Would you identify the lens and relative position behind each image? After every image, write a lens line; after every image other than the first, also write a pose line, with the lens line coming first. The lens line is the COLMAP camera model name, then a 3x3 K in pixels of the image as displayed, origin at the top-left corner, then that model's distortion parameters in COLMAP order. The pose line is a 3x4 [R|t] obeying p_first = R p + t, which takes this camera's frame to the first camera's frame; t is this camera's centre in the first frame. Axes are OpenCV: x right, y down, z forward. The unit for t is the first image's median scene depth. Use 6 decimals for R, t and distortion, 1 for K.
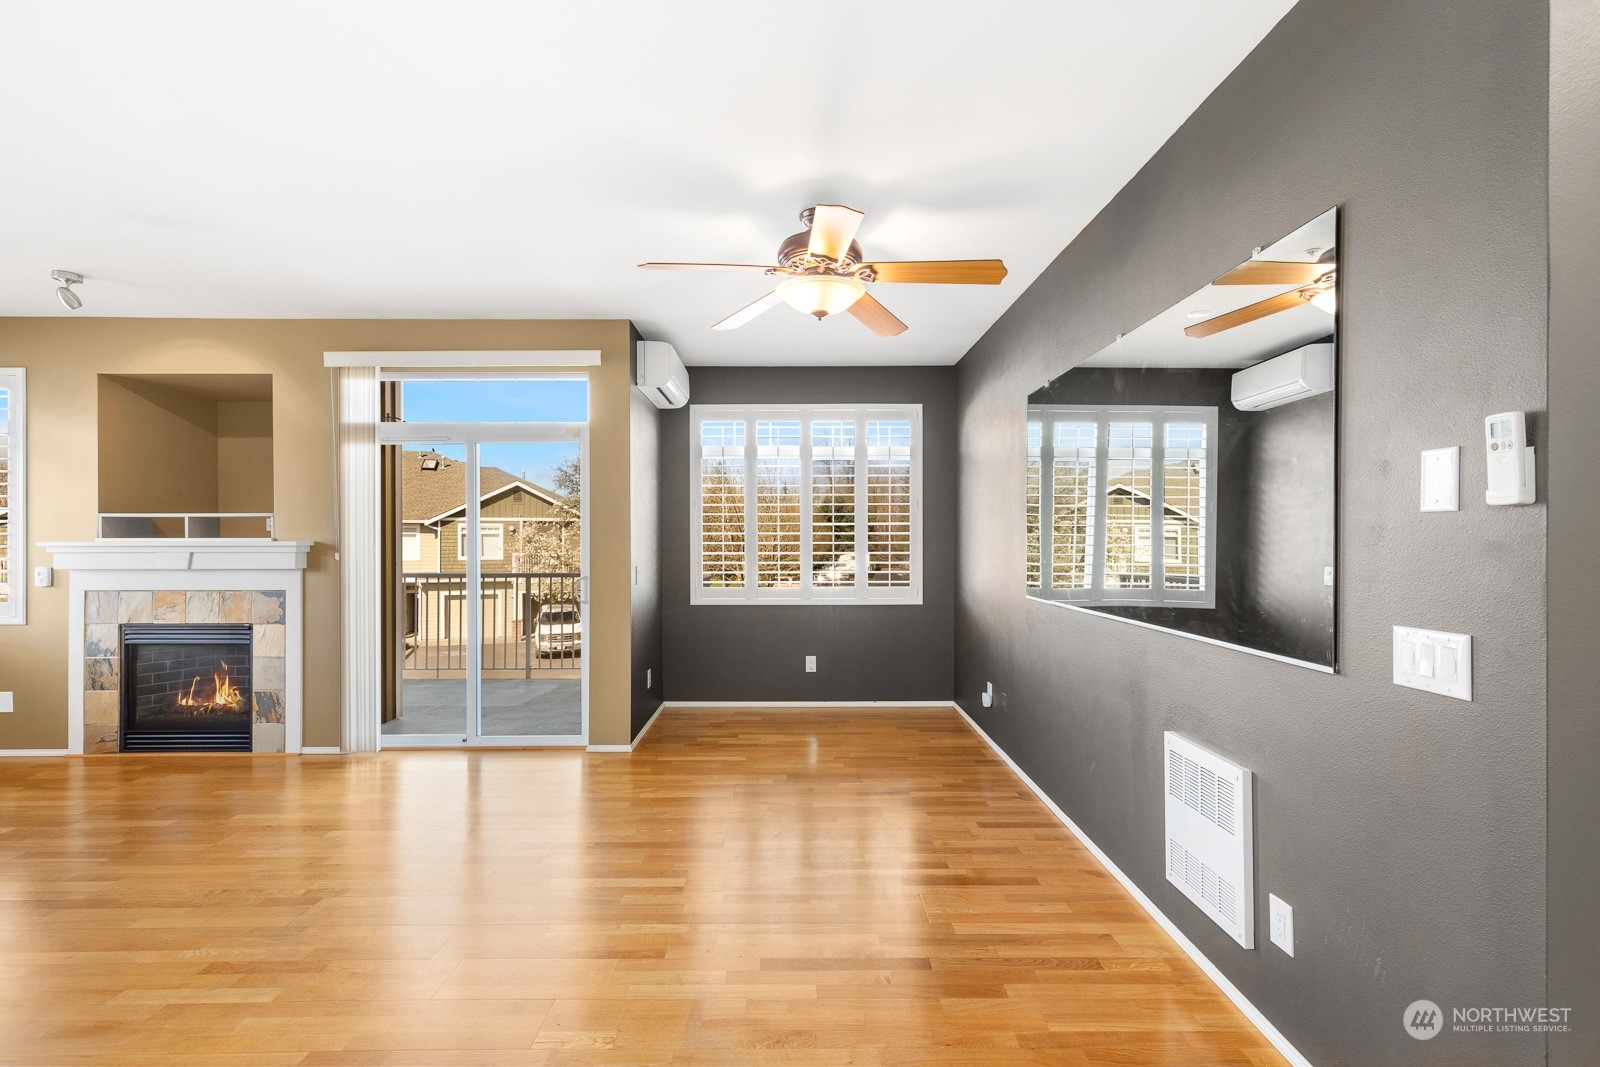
lens RADIAL K [[726.9, 0, 798.8], [0, 726.9, 540.5], [0, 0, 1]] dist [0.007427, -0.000614]
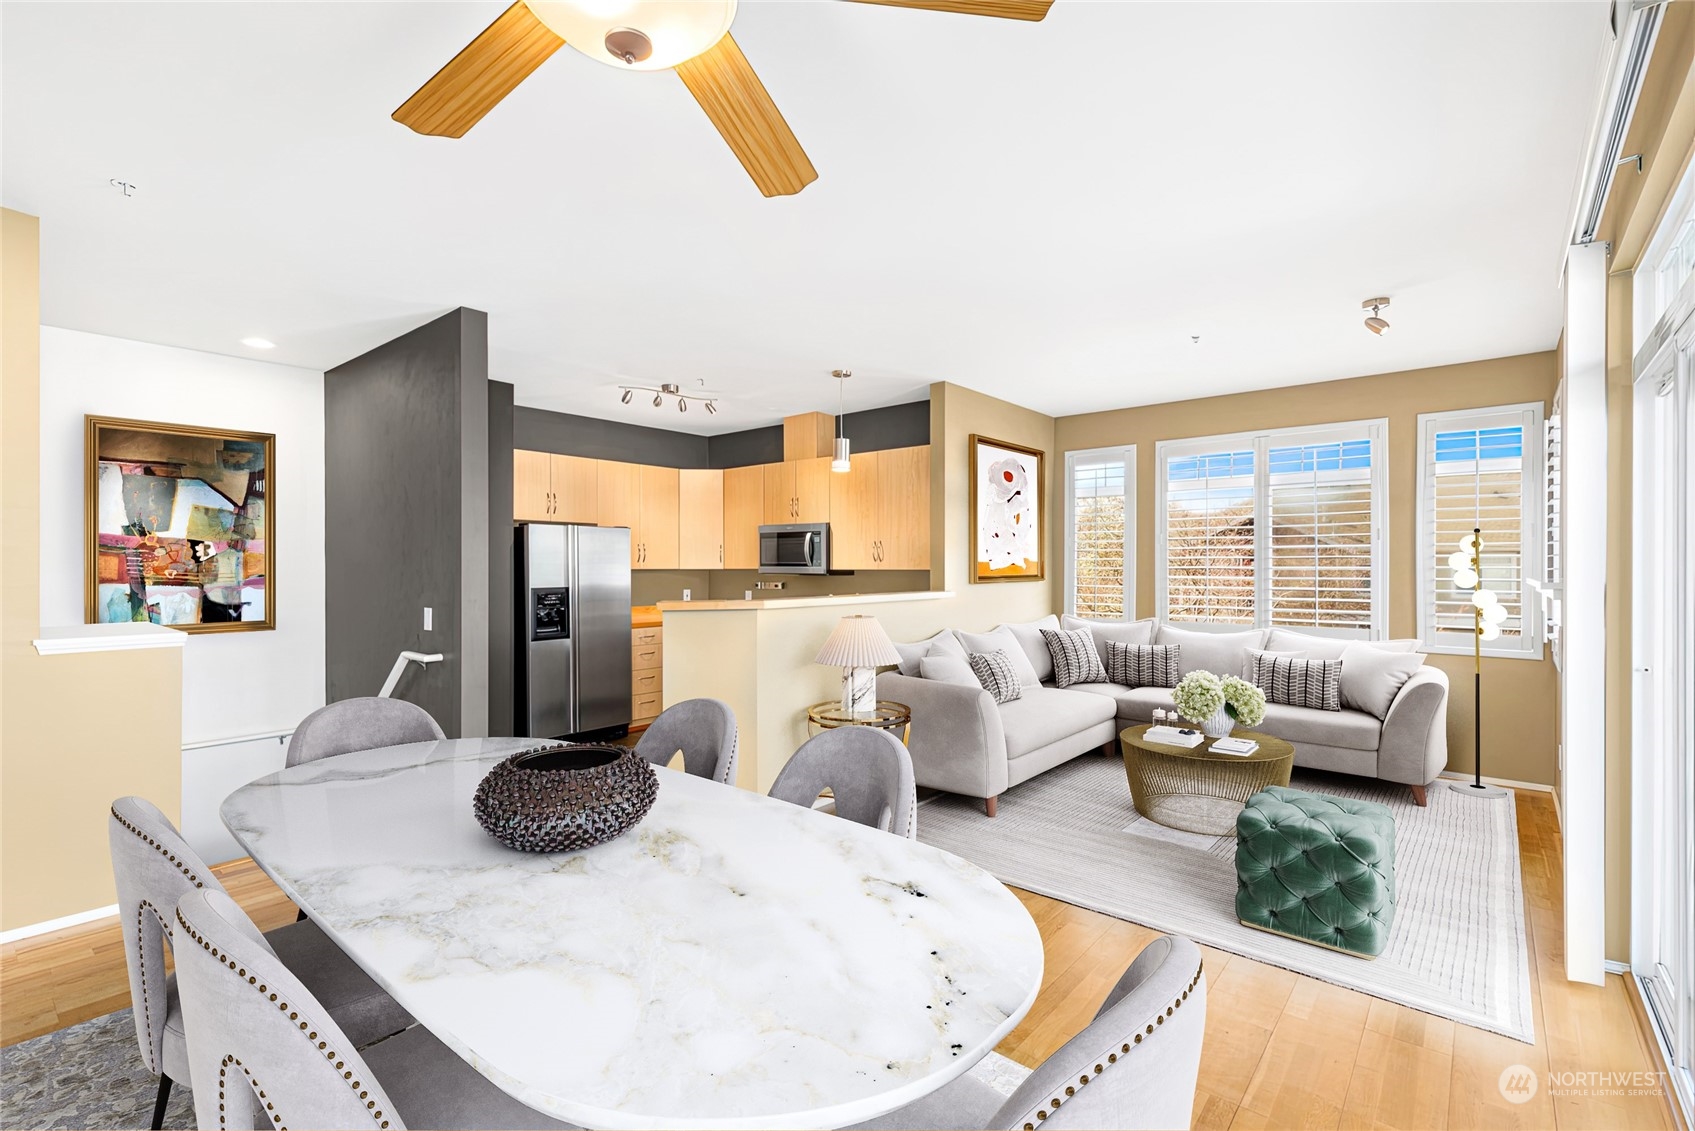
lens RADIAL K [[770.0, 0, 846.2], [0, 770.0, 572.9], [0, 0, 1]] dist [0.007427, -0.000614]
pose [[-0.643324, 0.007742, -0.765555, 0.198144], [-0.000295, 0.999946, 0.010360, -0.012560], [0.765594, 0.006890, -0.643287, 0.943604]]
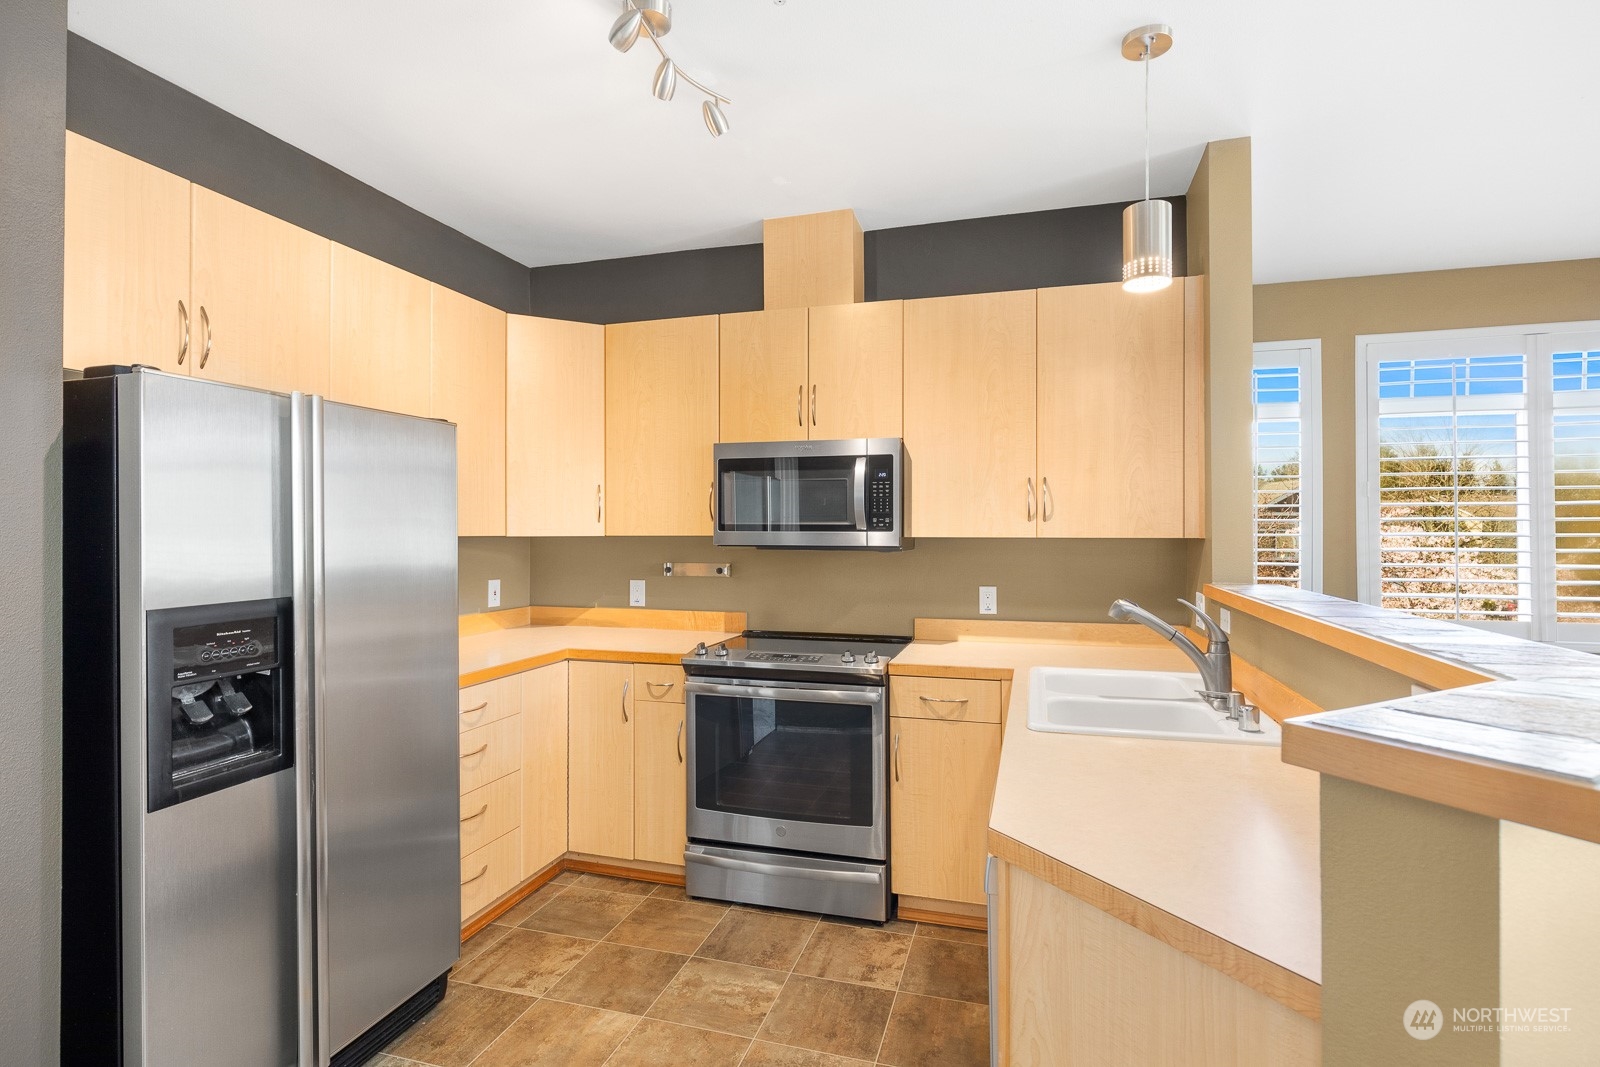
lens RADIAL K [[790.0, 0, 802.2], [0, 790.0, 527.6], [0, 0, 1]] dist [-0.001818, -0.000303]
pose [[-0.290971, -0.005113, -0.956718, -0.181377], [-0.002582, 0.999986, -0.004558, -0.009152], [0.956728, 0.001144, -0.290980, 0.129289]]
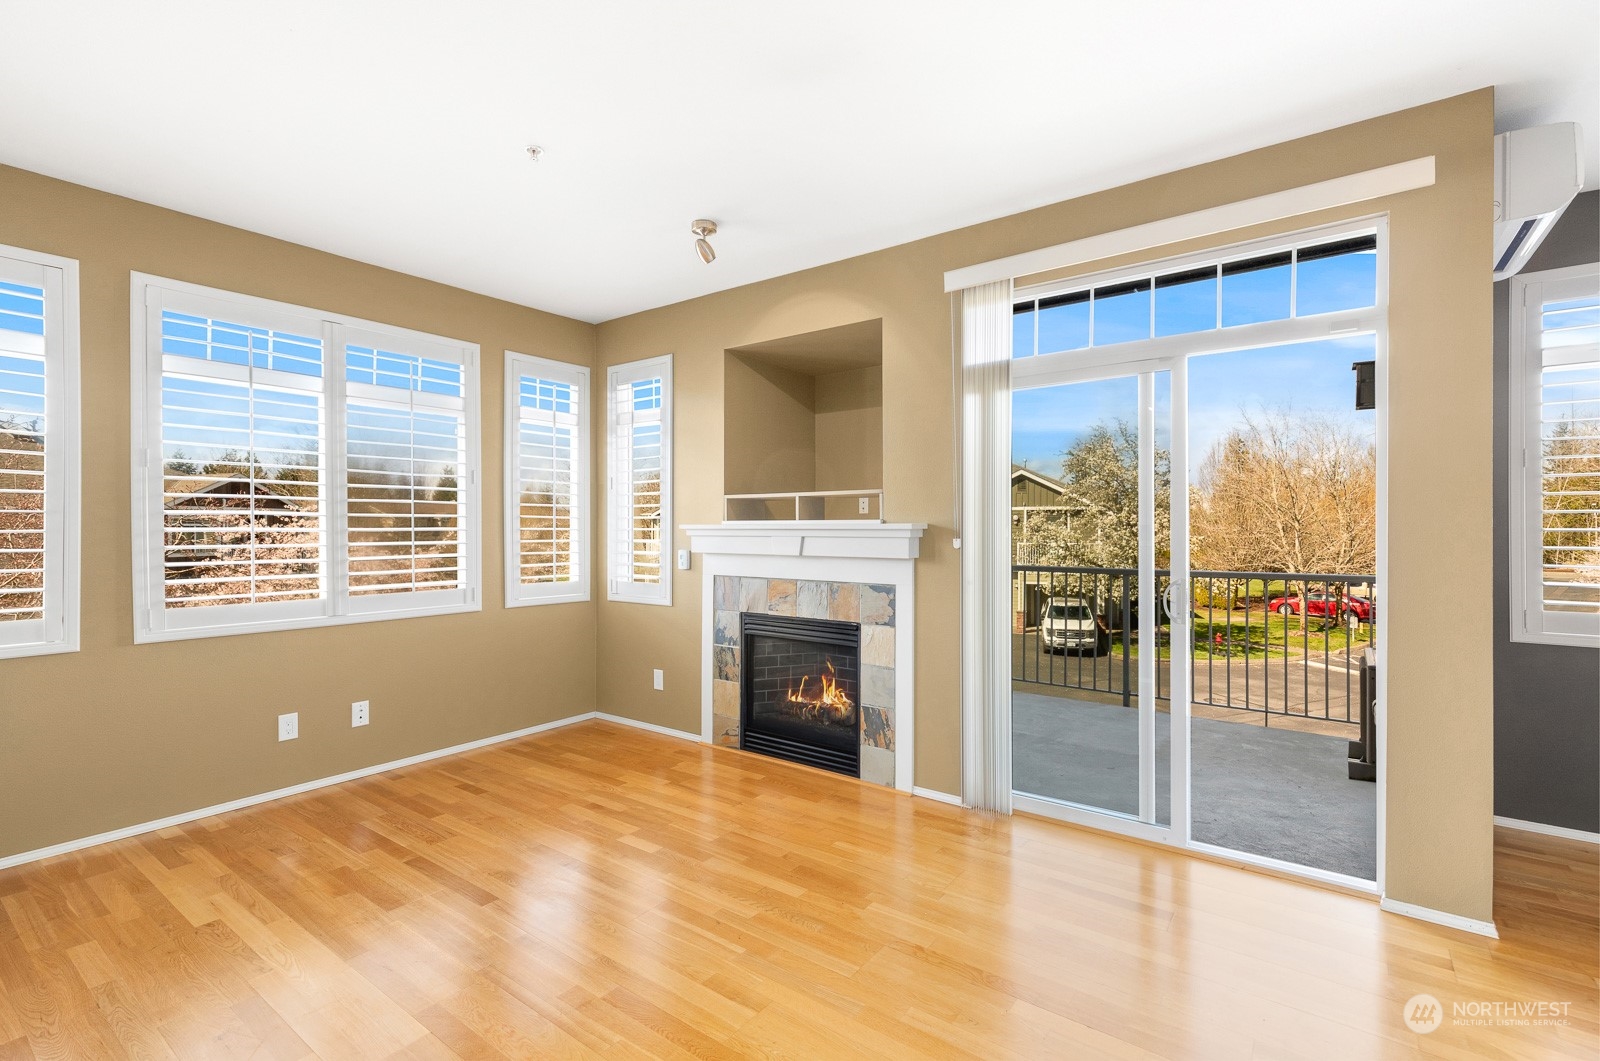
lens RADIAL K [[721.9, 0, 799.1], [0, 721.9, 530.6], [0, 0, 1]] dist [0.008411, -0.000576]
pose [[0.798991, 0.003082, -0.601335, -0.312164], [-0.003331, 0.999994, 0.000699, 0.008612], [0.601334, 0.001444, 0.798997, 0.304581]]
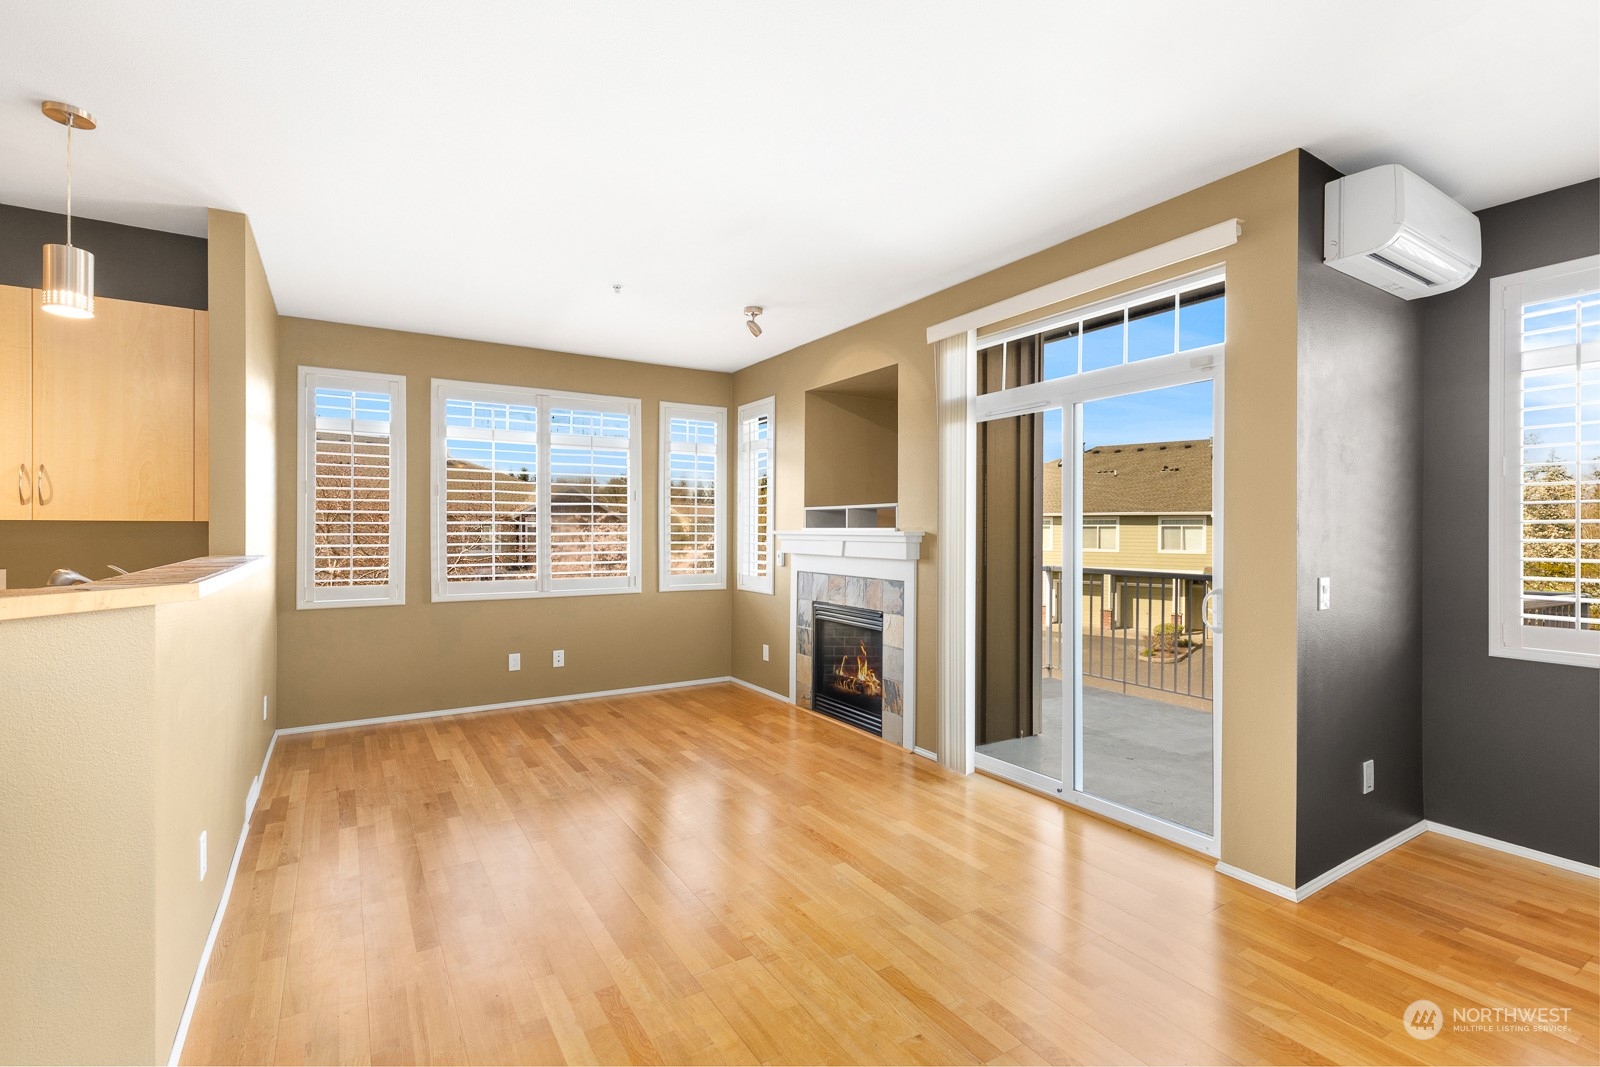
lens RADIAL K [[725.9, 0, 796.3], [0, 725.9, 531.2], [0, 0, 1]] dist [0.007924, -0.000376]
pose [[0.524310, 0.004940, -0.851513, 0.051452], [-0.006658, 0.999976, 0.001702, 0.000324], [0.851502, 0.004777, 0.524330, 0.364076]]
